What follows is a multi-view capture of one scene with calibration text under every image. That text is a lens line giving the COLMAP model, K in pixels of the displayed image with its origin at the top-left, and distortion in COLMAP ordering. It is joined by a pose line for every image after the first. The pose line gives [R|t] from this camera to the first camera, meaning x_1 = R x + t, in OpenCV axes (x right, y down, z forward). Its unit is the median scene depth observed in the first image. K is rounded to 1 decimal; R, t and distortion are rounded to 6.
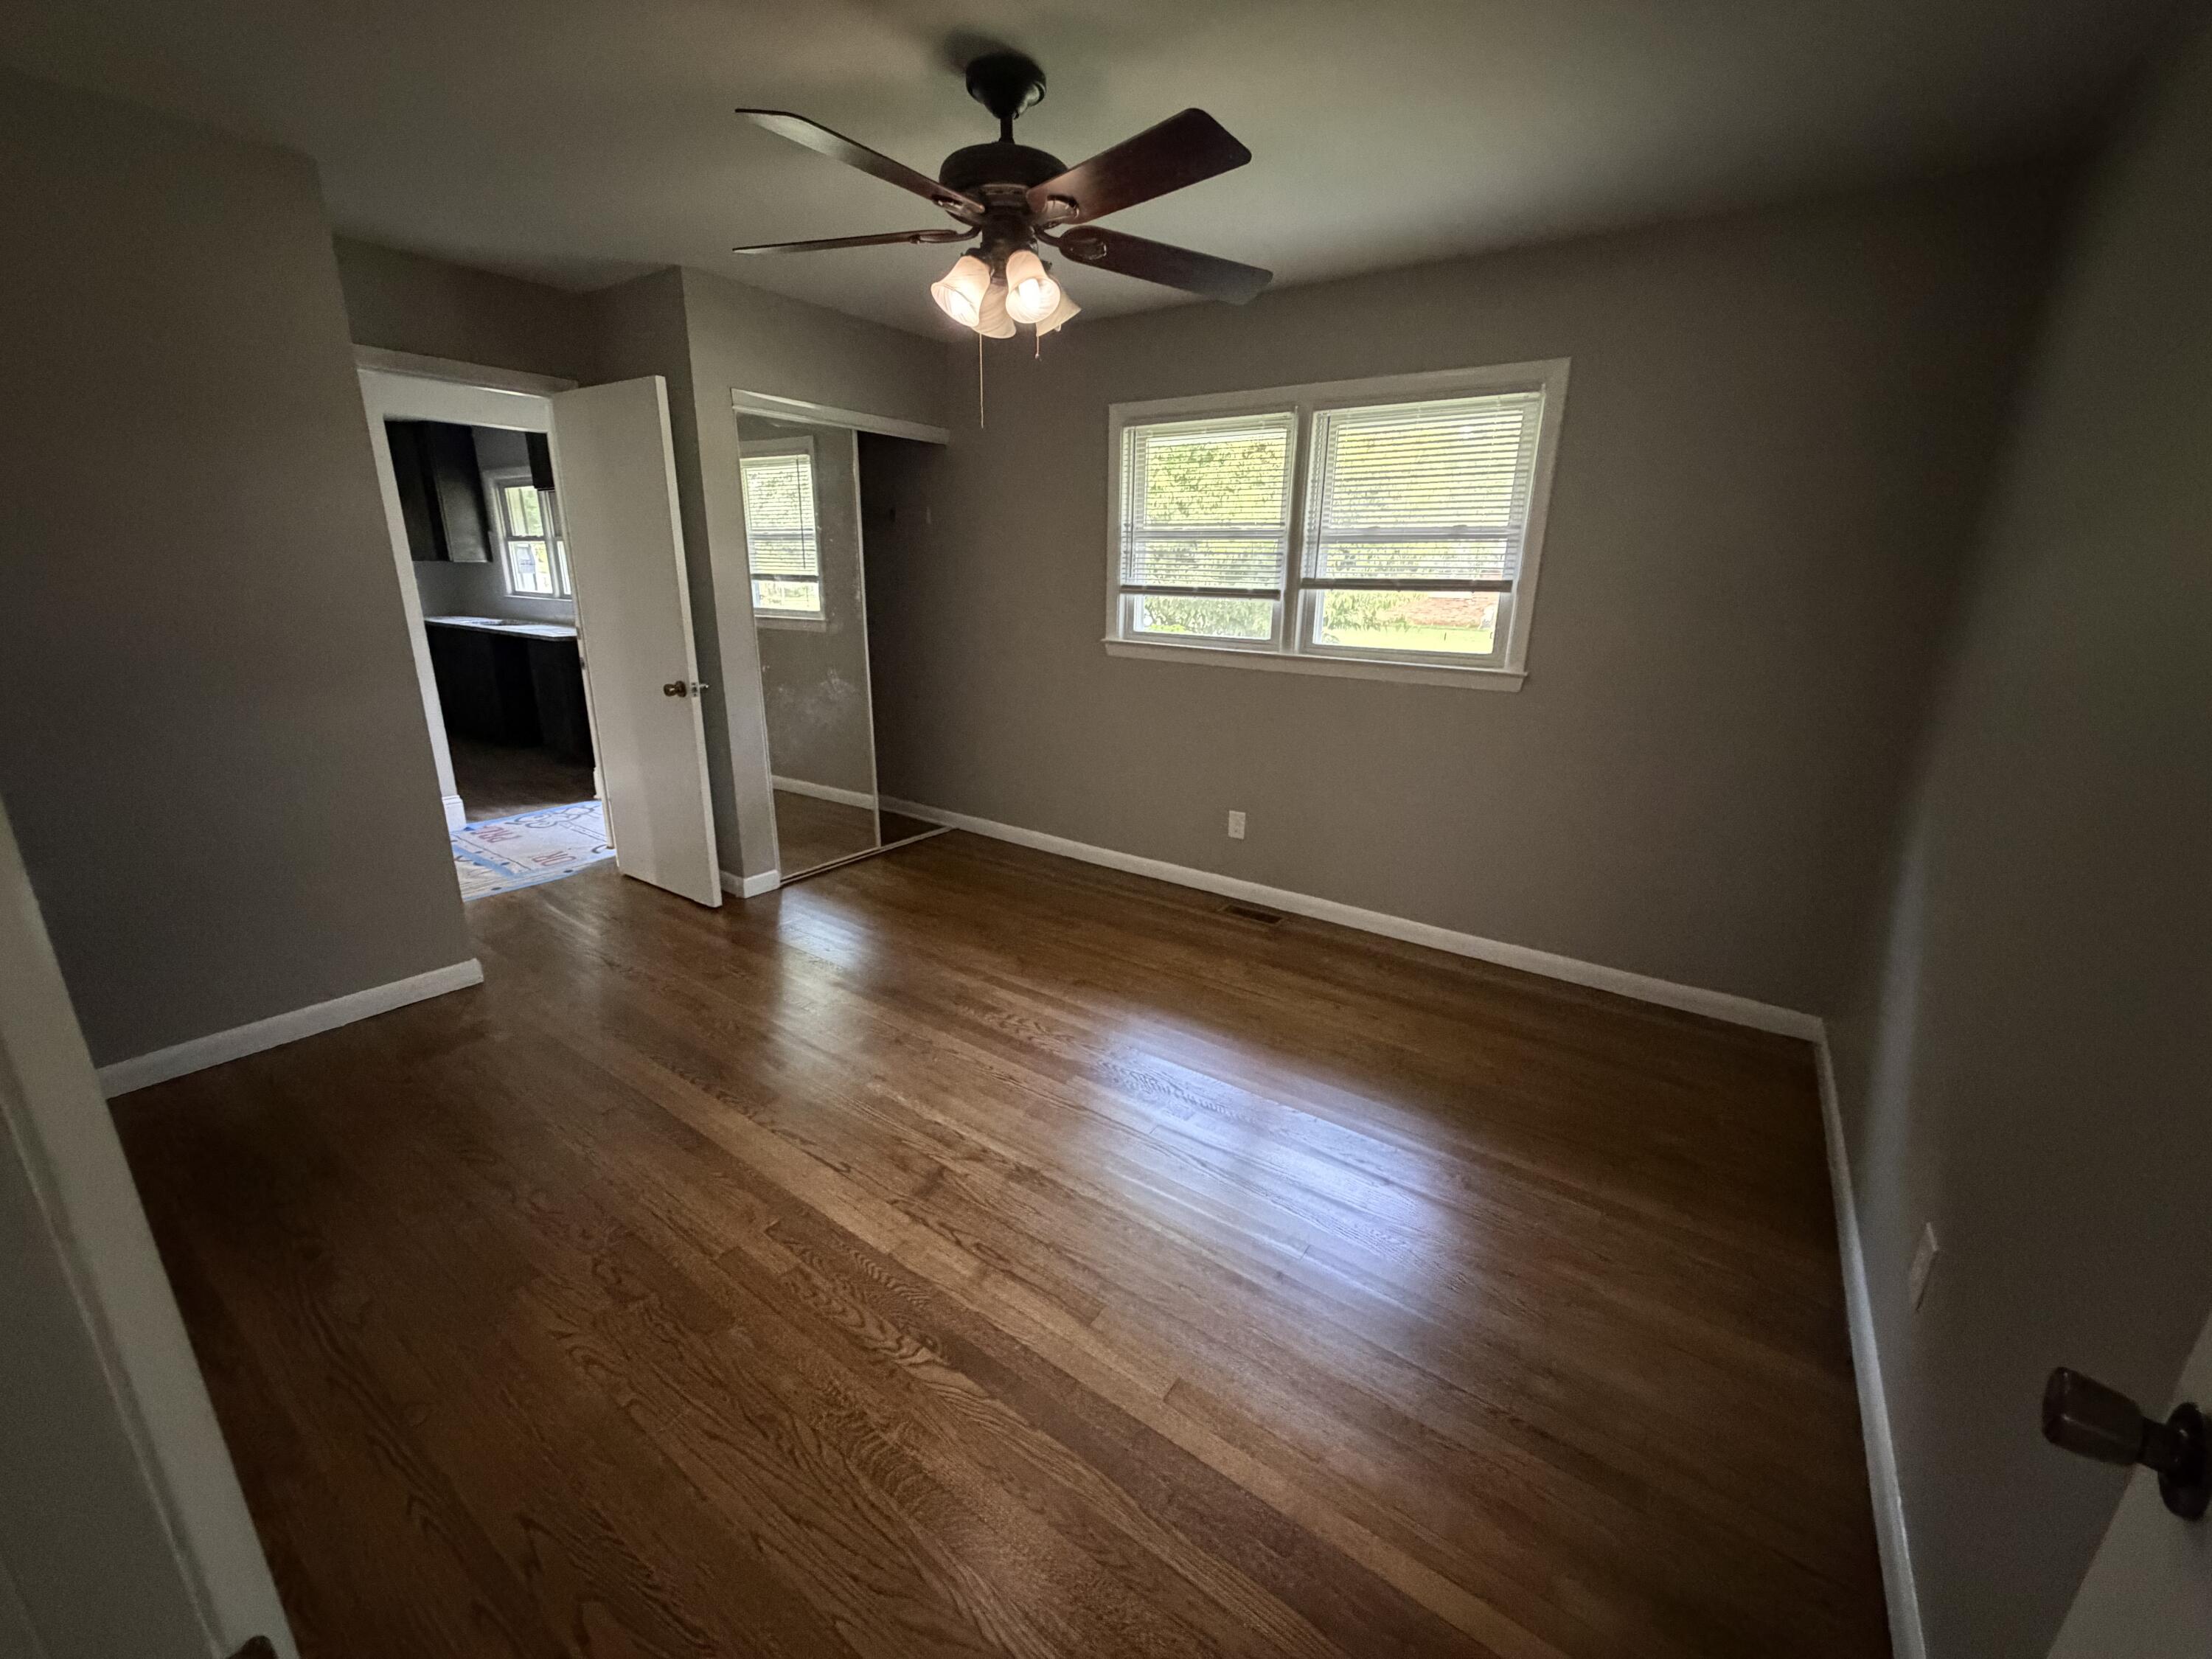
lens RADIAL K [[882.6, 0, 1100.9], [0, 882.6, 833.5], [0, 0, 1]] dist [-0.000575, 0.000256]
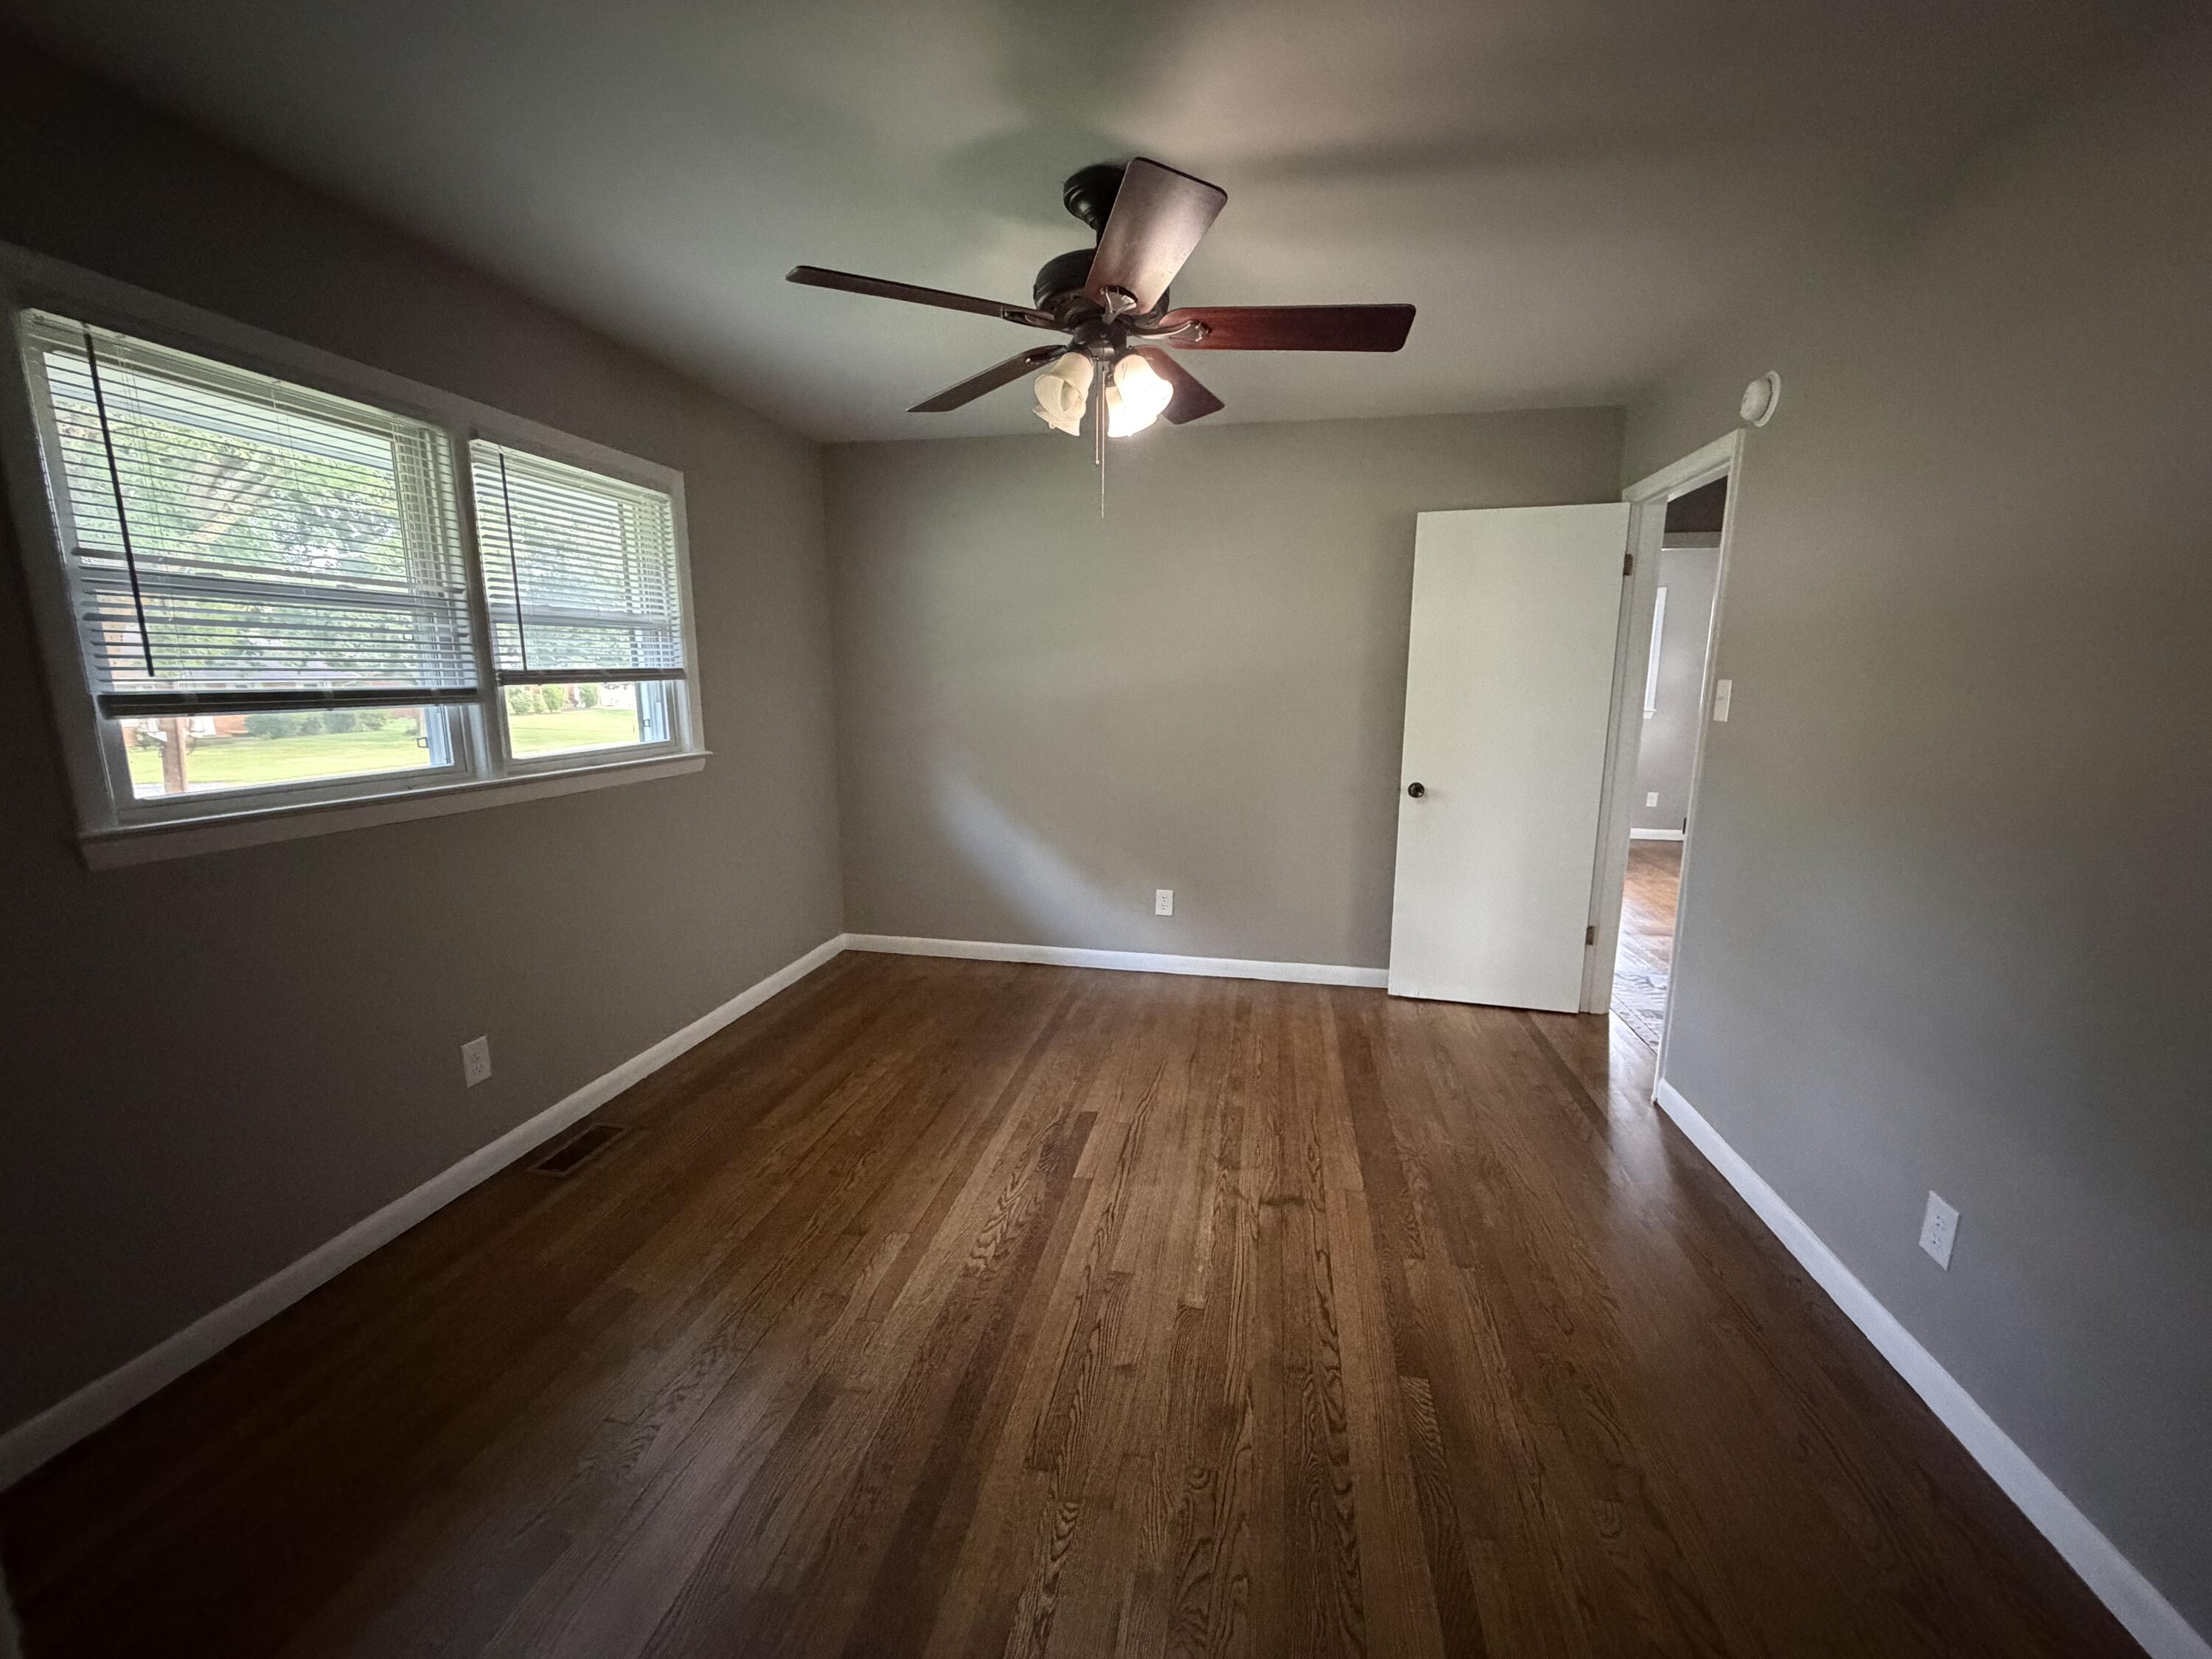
lens RADIAL K [[882.6, 0, 1100.9], [0, 882.6, 833.5], [0, 0, 1]] dist [-0.000575, 0.000256]
pose [[-0.404129, -0.176054, 0.897599, -0.560453], [0.263546, 0.917278, 0.298571, -0.229887], [-0.875913, 0.357220, -0.324301, 0.775179]]
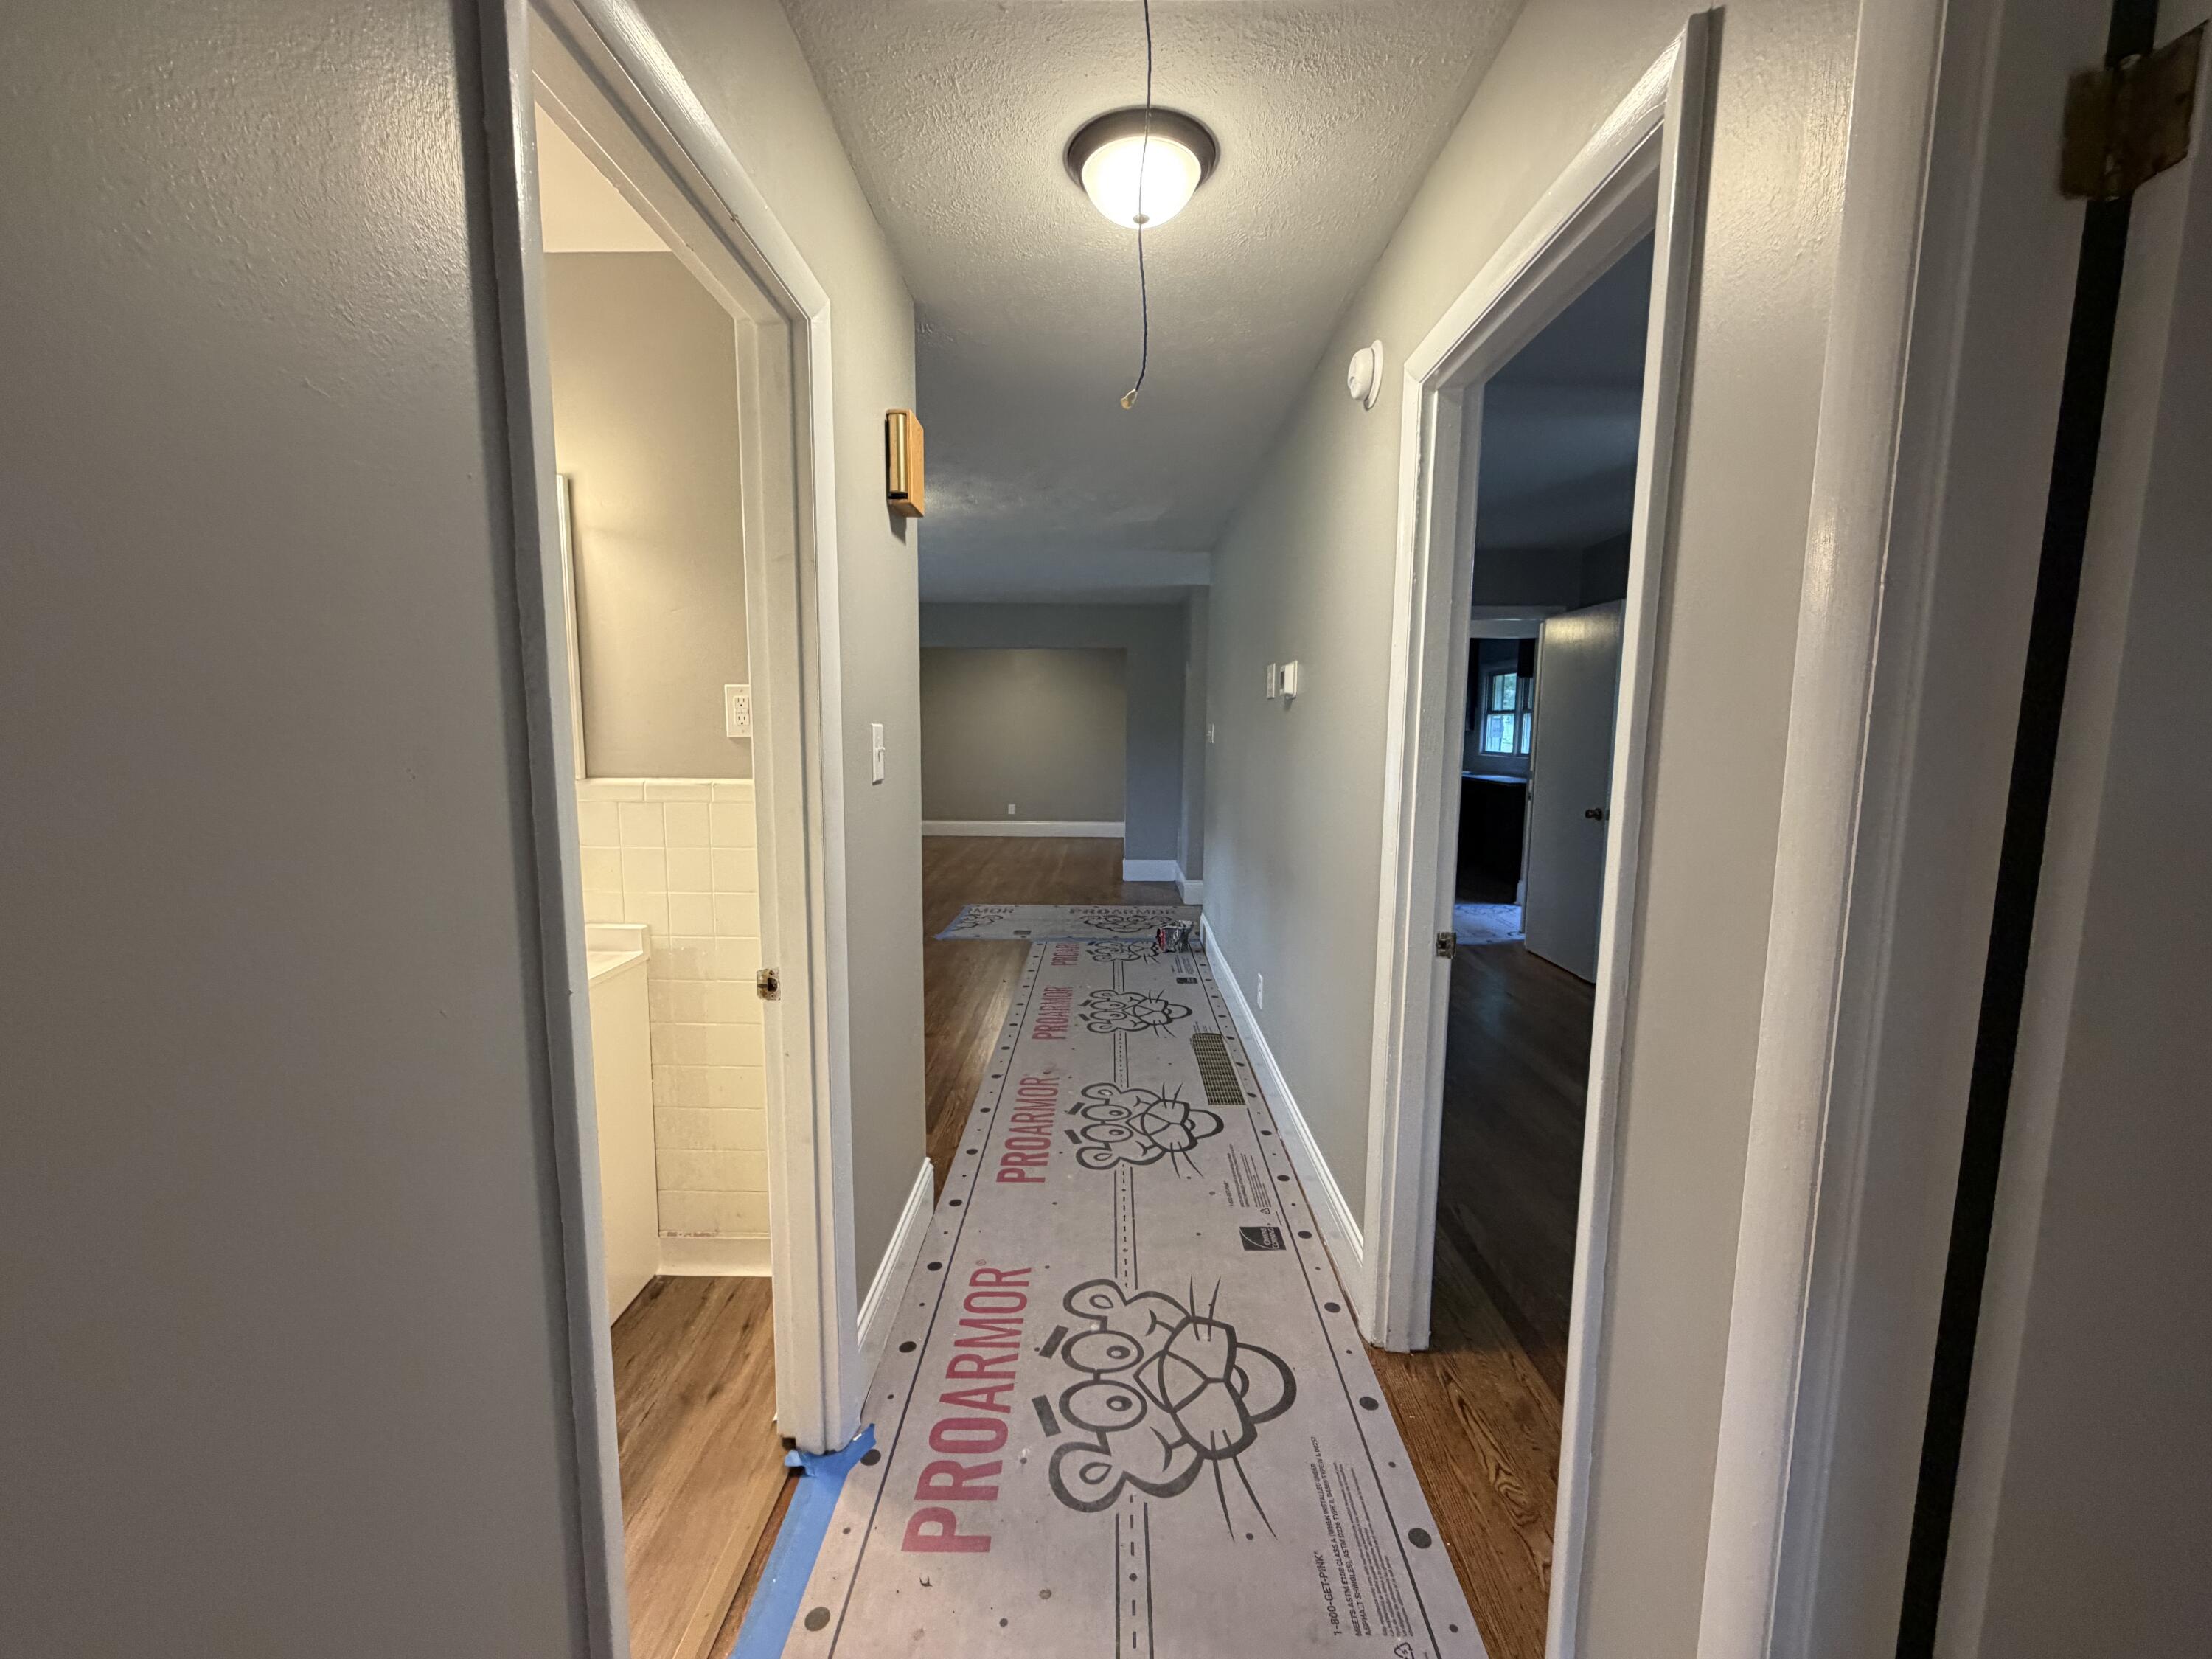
lens RADIAL K [[882.6, 0, 1100.9], [0, 882.6, 833.5], [0, 0, 1]] dist [-0.000575, 0.000256]
pose [[0.571836, 0.082570, -0.816202, 0.172901], [-0.230032, 0.971147, -0.062917, 0.109447], [0.787457, 0.223731, 0.574330, -0.330026]]
